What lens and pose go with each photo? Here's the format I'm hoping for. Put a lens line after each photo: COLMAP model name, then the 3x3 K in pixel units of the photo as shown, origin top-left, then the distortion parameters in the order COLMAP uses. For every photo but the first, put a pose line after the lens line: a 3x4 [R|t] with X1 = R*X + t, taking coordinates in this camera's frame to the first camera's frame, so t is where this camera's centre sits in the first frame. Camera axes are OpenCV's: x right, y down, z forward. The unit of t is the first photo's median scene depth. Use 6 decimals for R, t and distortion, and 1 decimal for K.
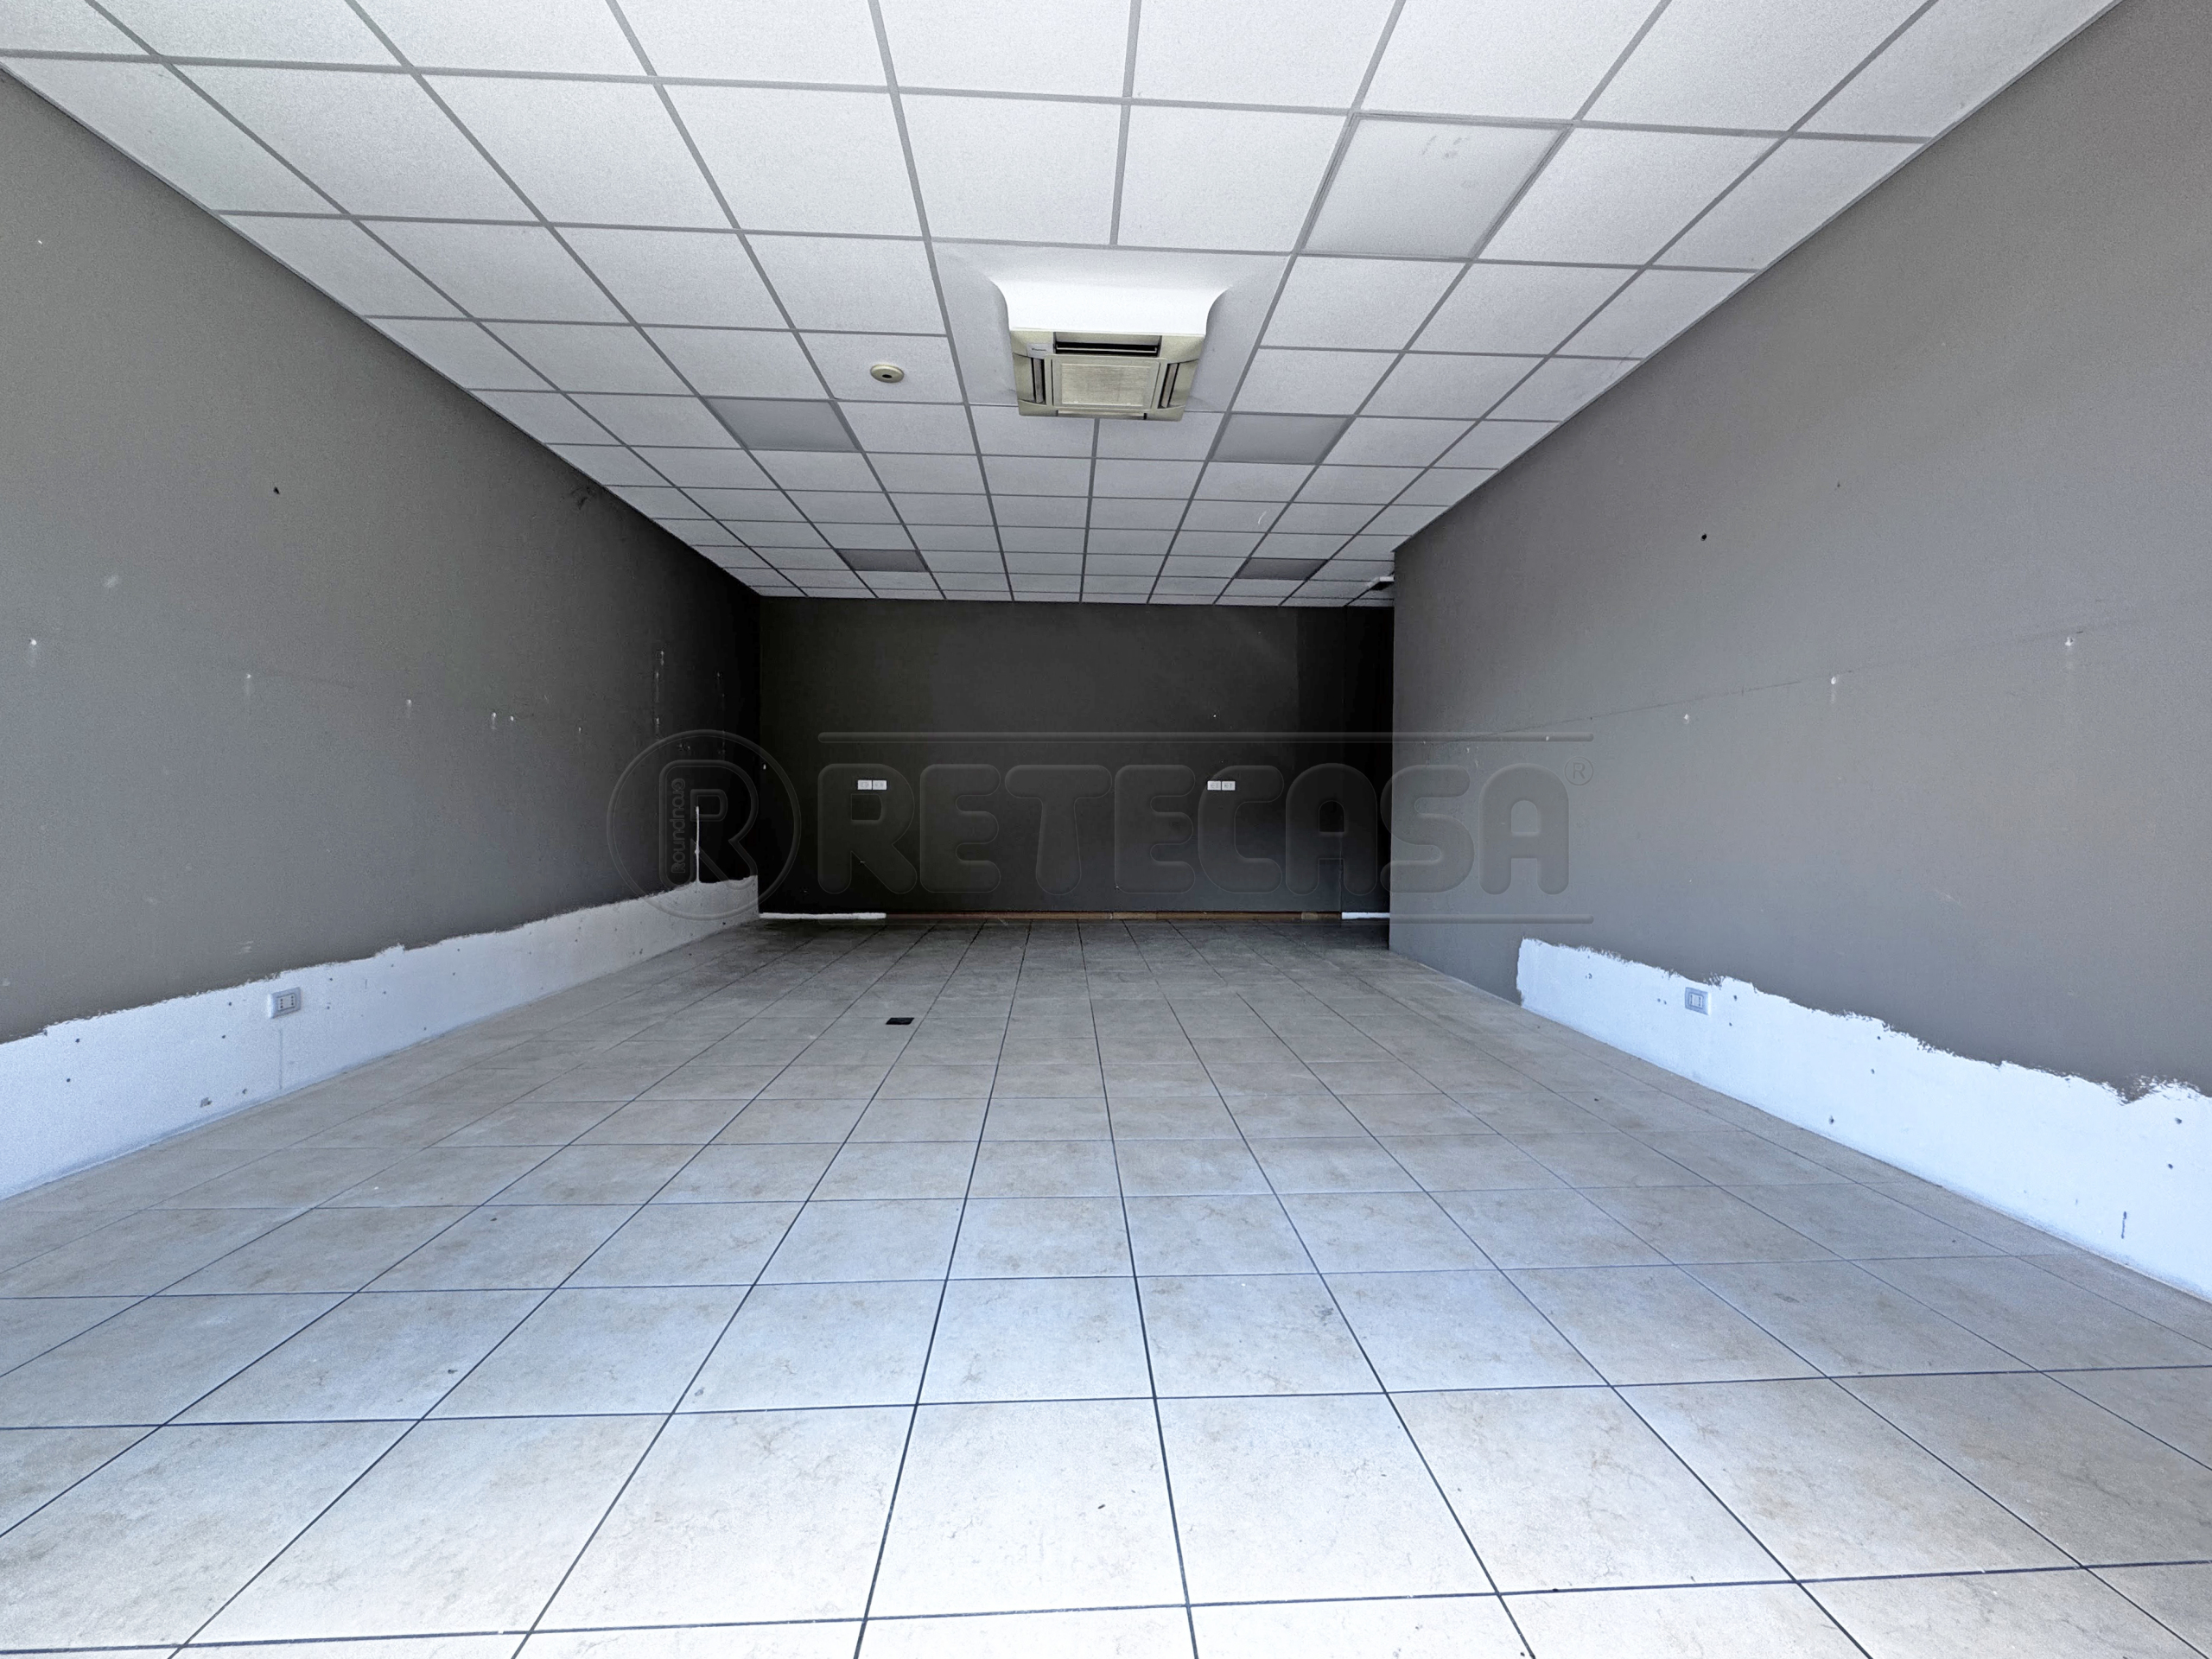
lens RADIAL K [[900.4, 0, 1106.0], [0, 900.4, 829.5], [0, 0, 1]] dist [-0.002290, 0.000032]
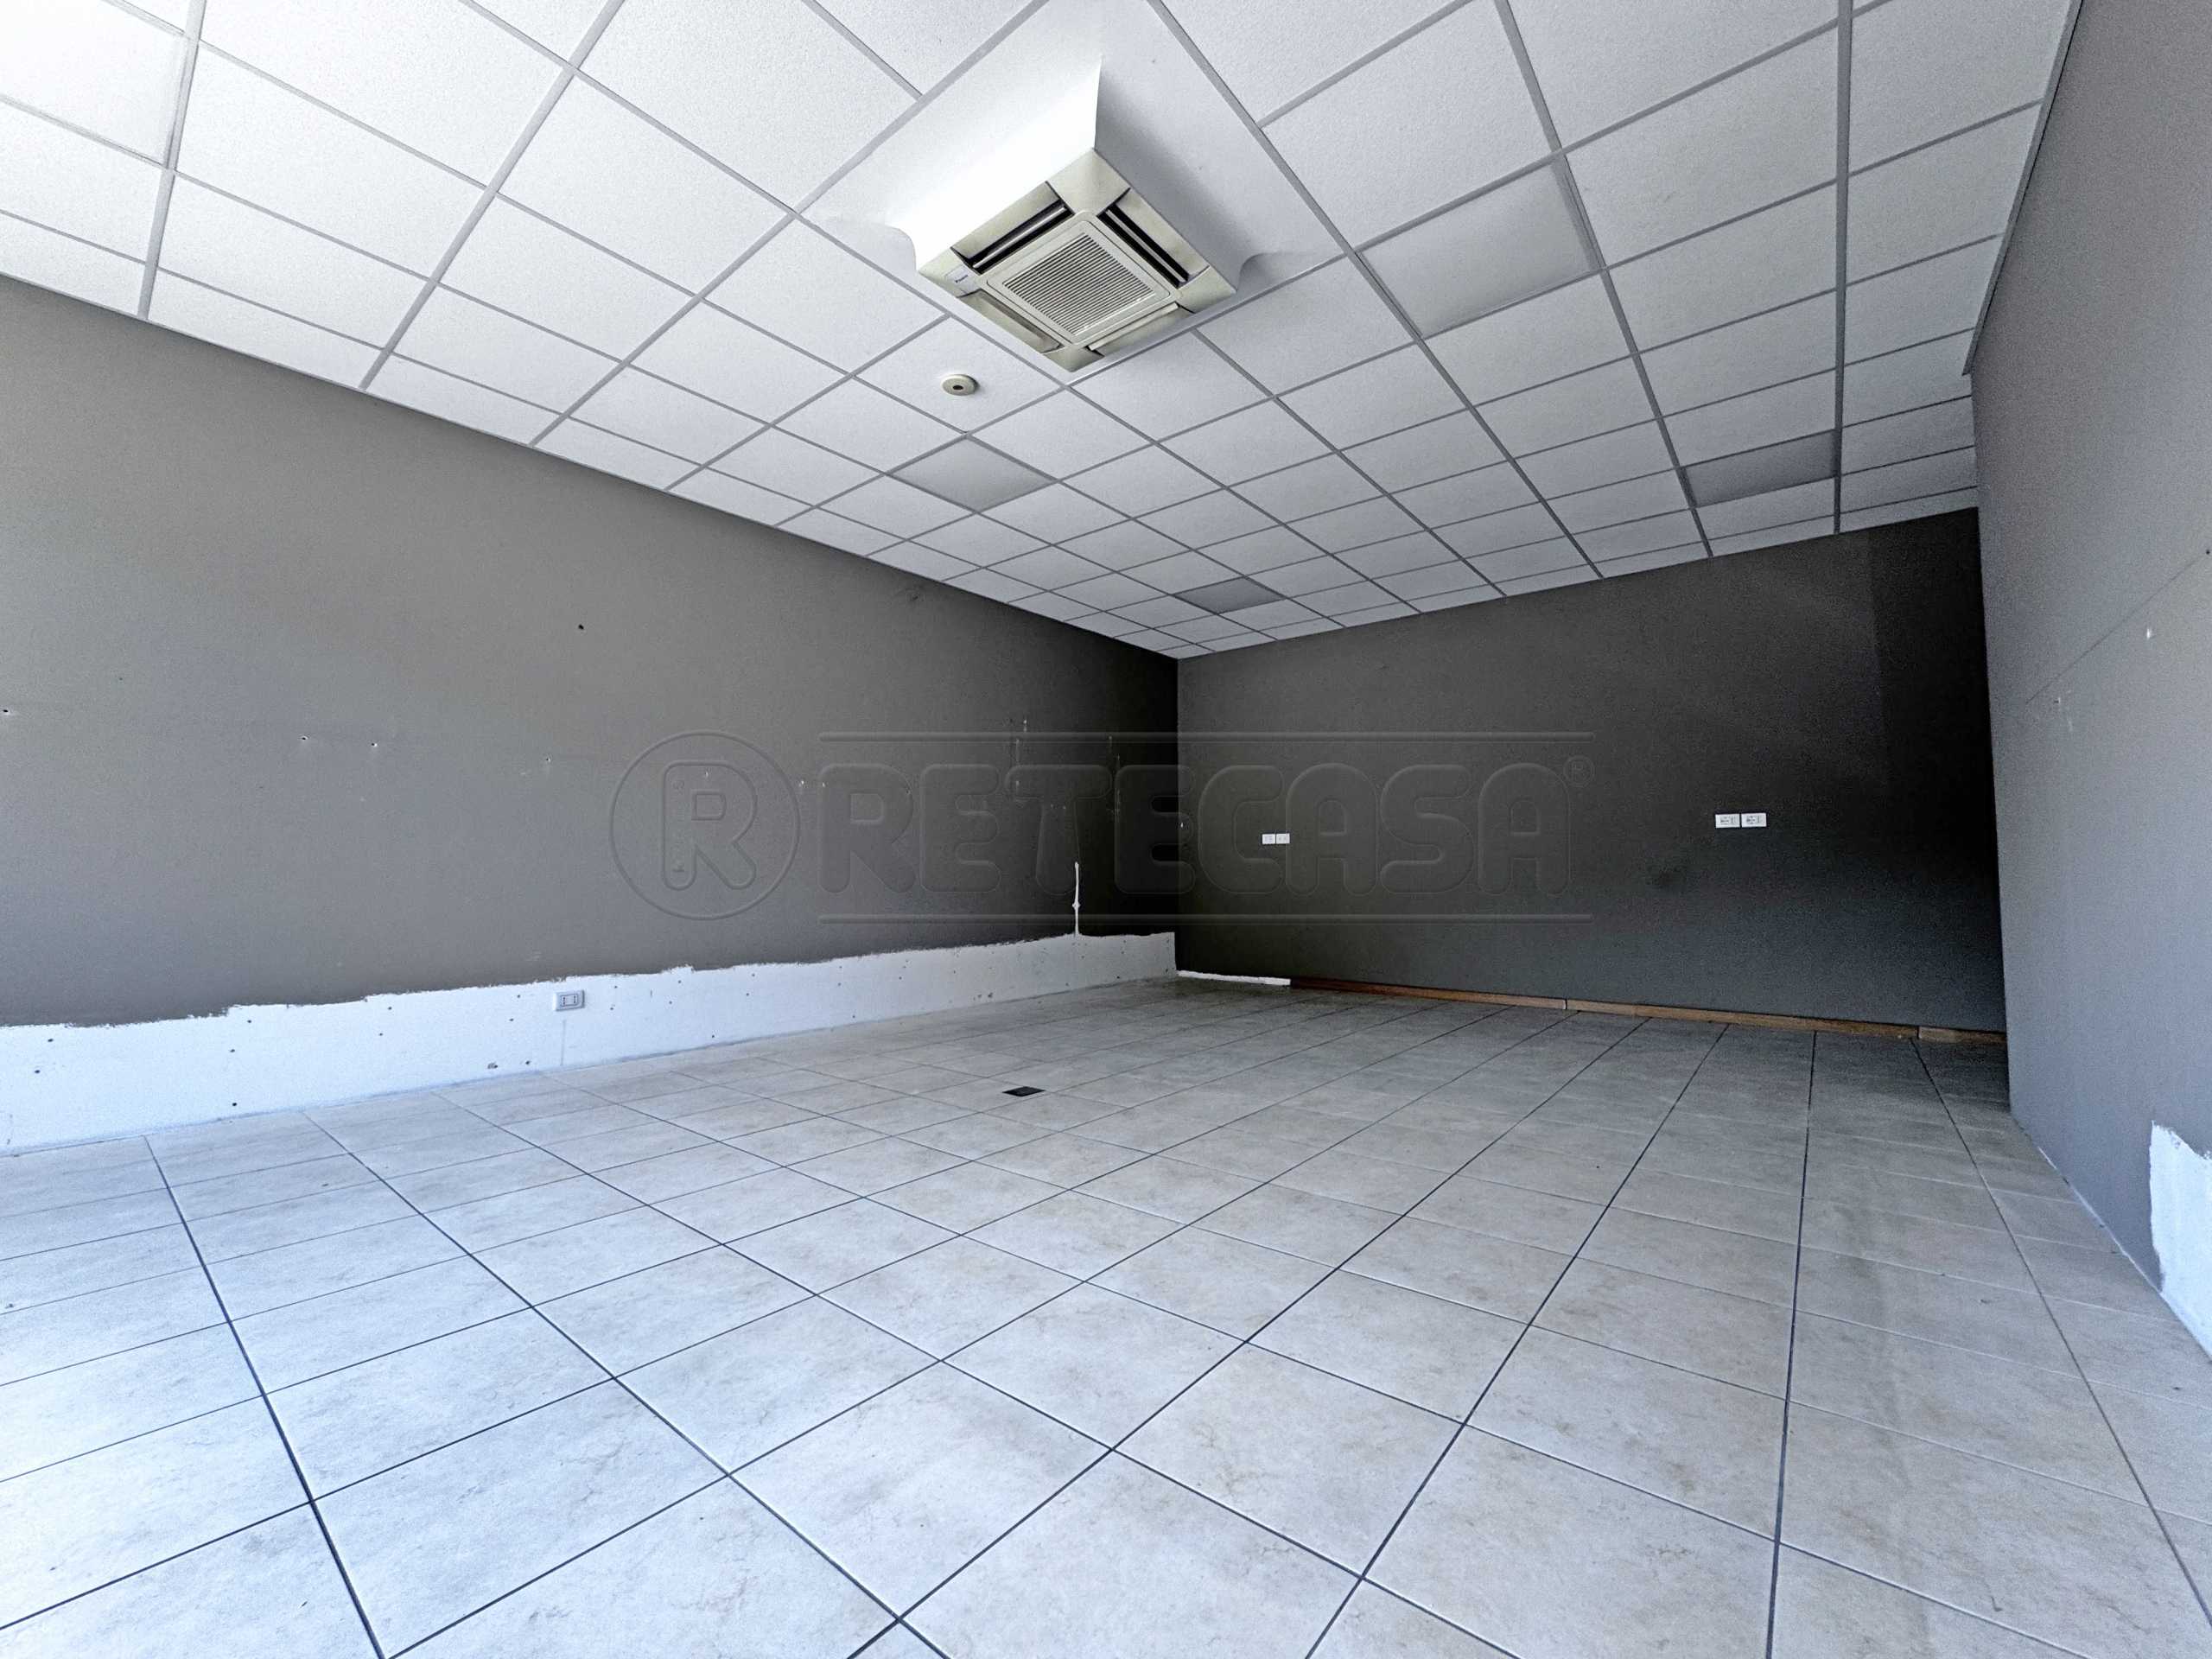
lens RADIAL K [[881.4, 0, 1106.0], [0, 881.4, 829.5], [0, 0, 1]] dist [-0.002146, 0.000213]
pose [[0.741395, -0.045637, -0.669515, 0.524448], [-0.008976, 0.996921, -0.077895, 0.031191], [0.671008, 0.063760, 0.738703, 0.508699]]
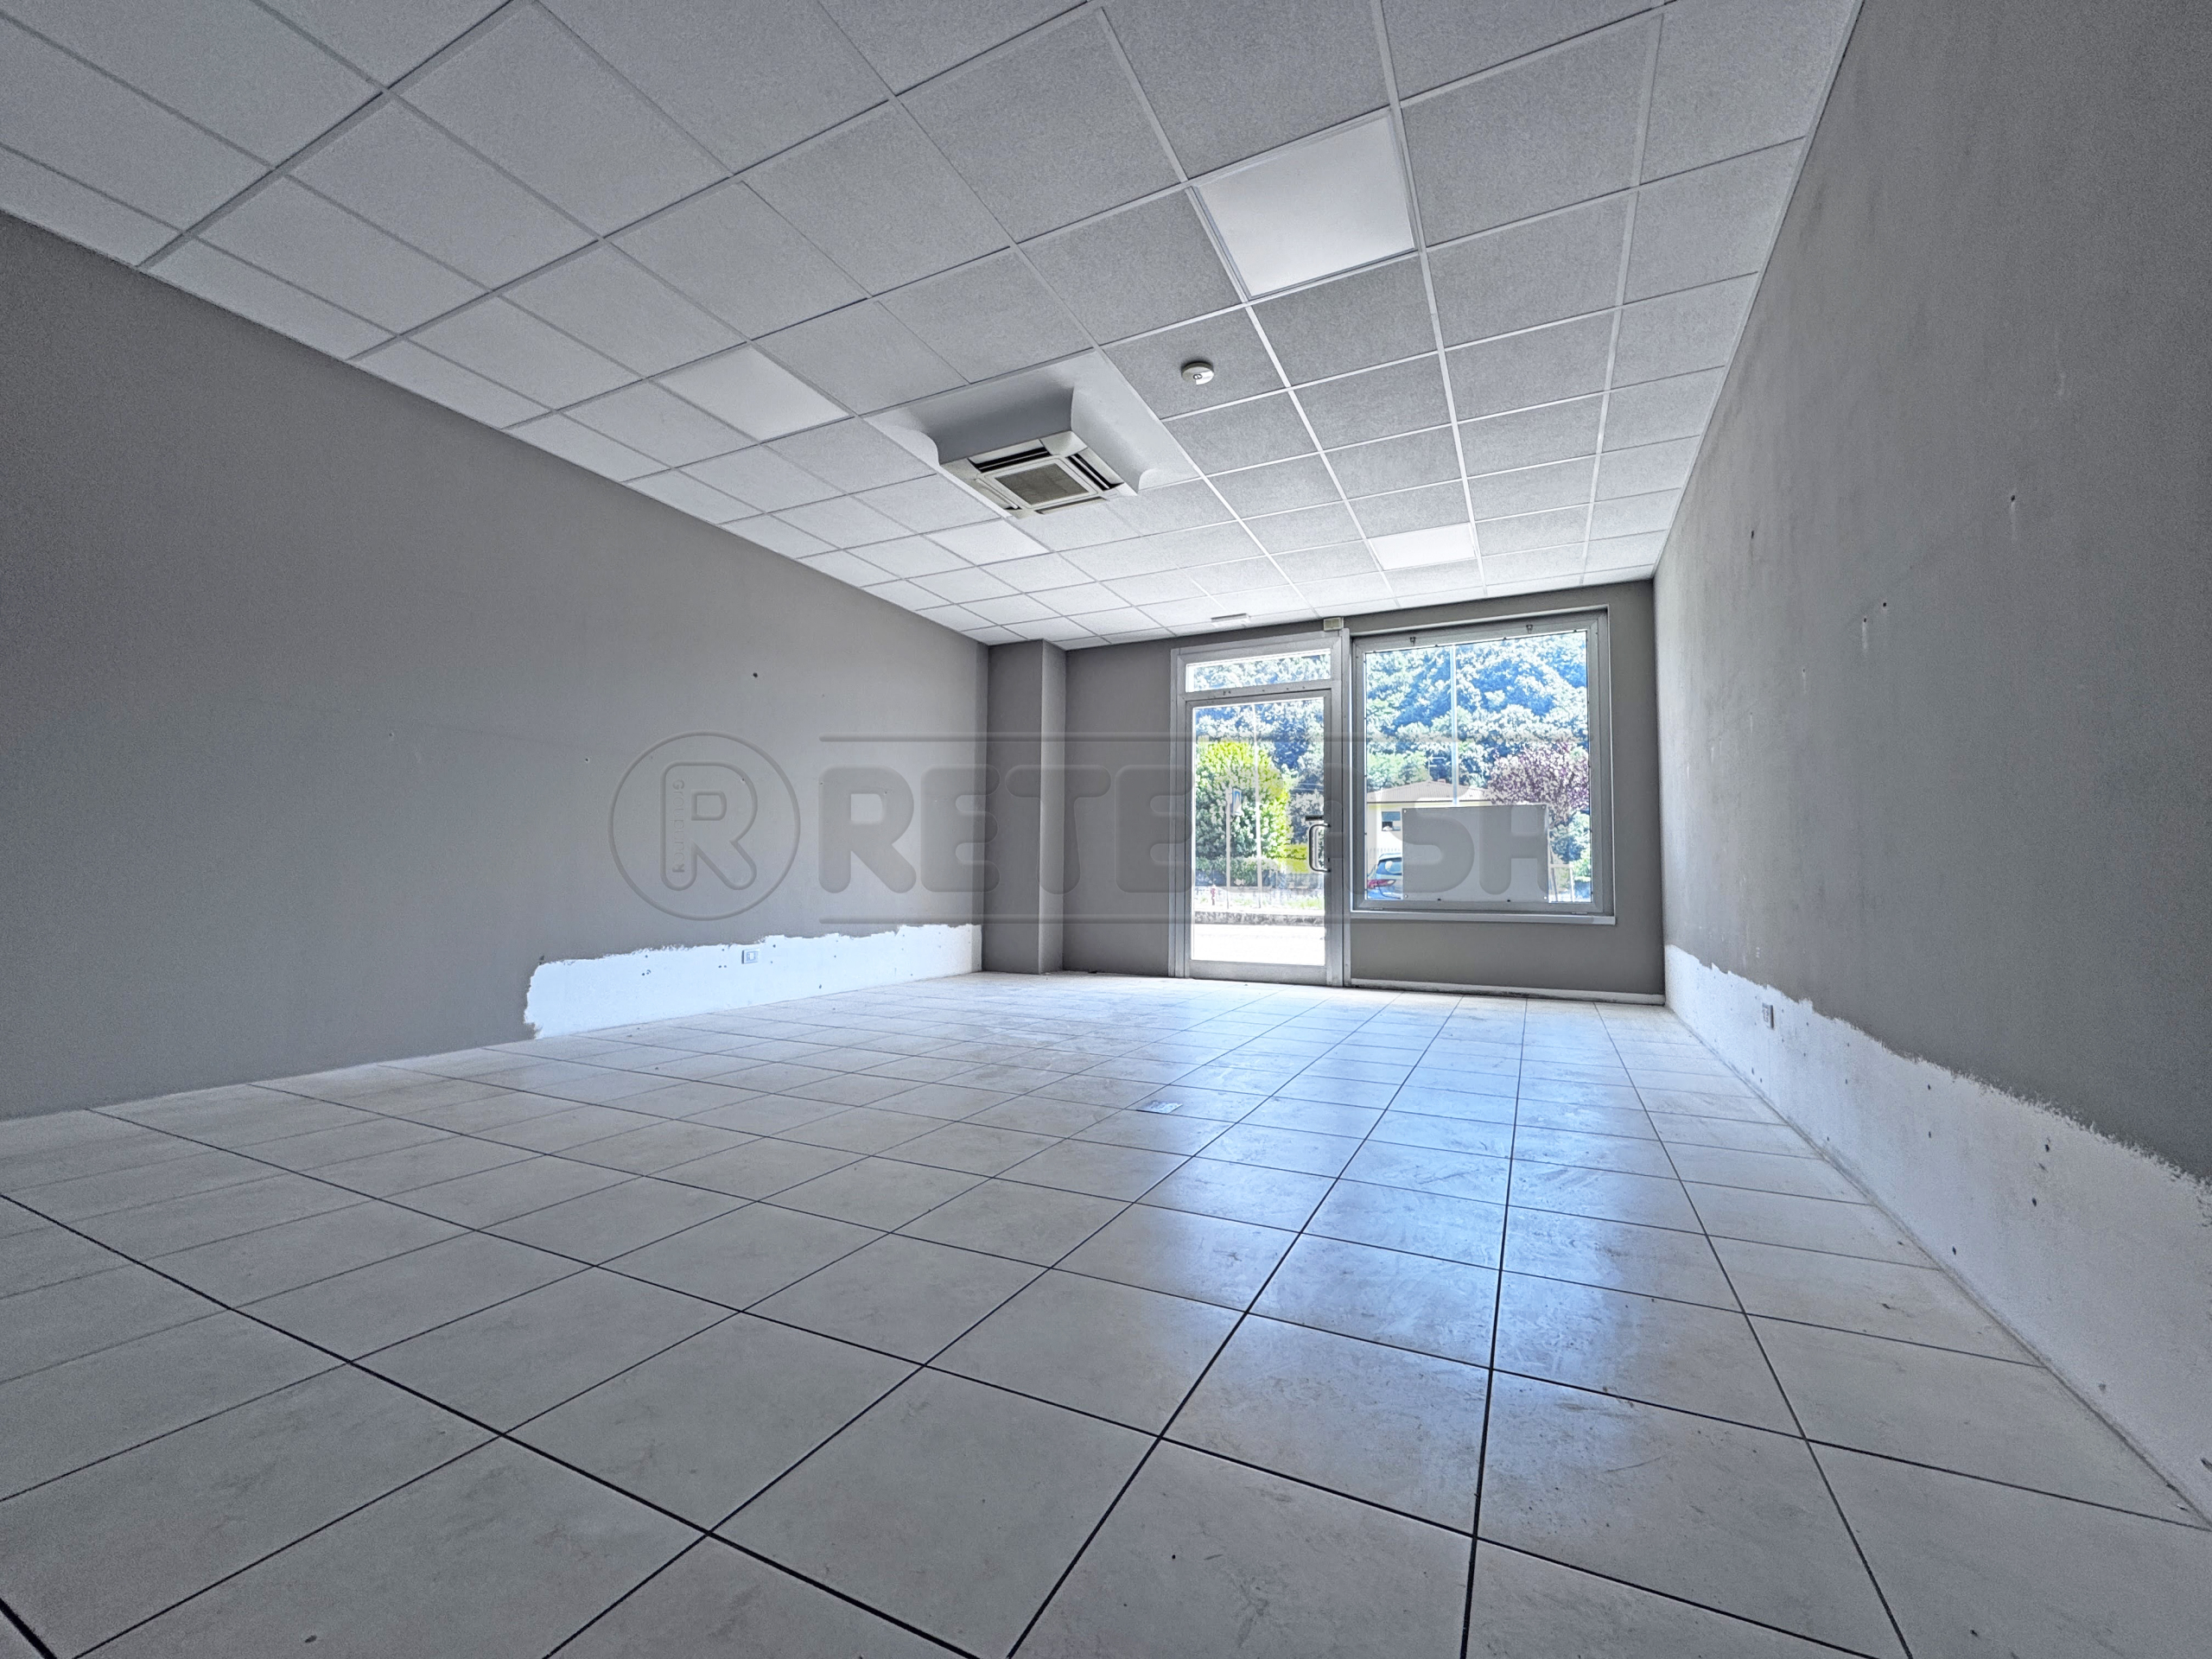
lens RADIAL K [[881.4, 0, 1106.0], [0, 881.4, 829.5], [0, 0, 1]] dist [-0.002146, 0.000213]
pose [[-0.874381, 0.013775, 0.485045, -0.678051], [-0.002235, 0.999472, -0.032413, 0.011753], [-0.485236, -0.029425, -0.873888, 2.071464]]
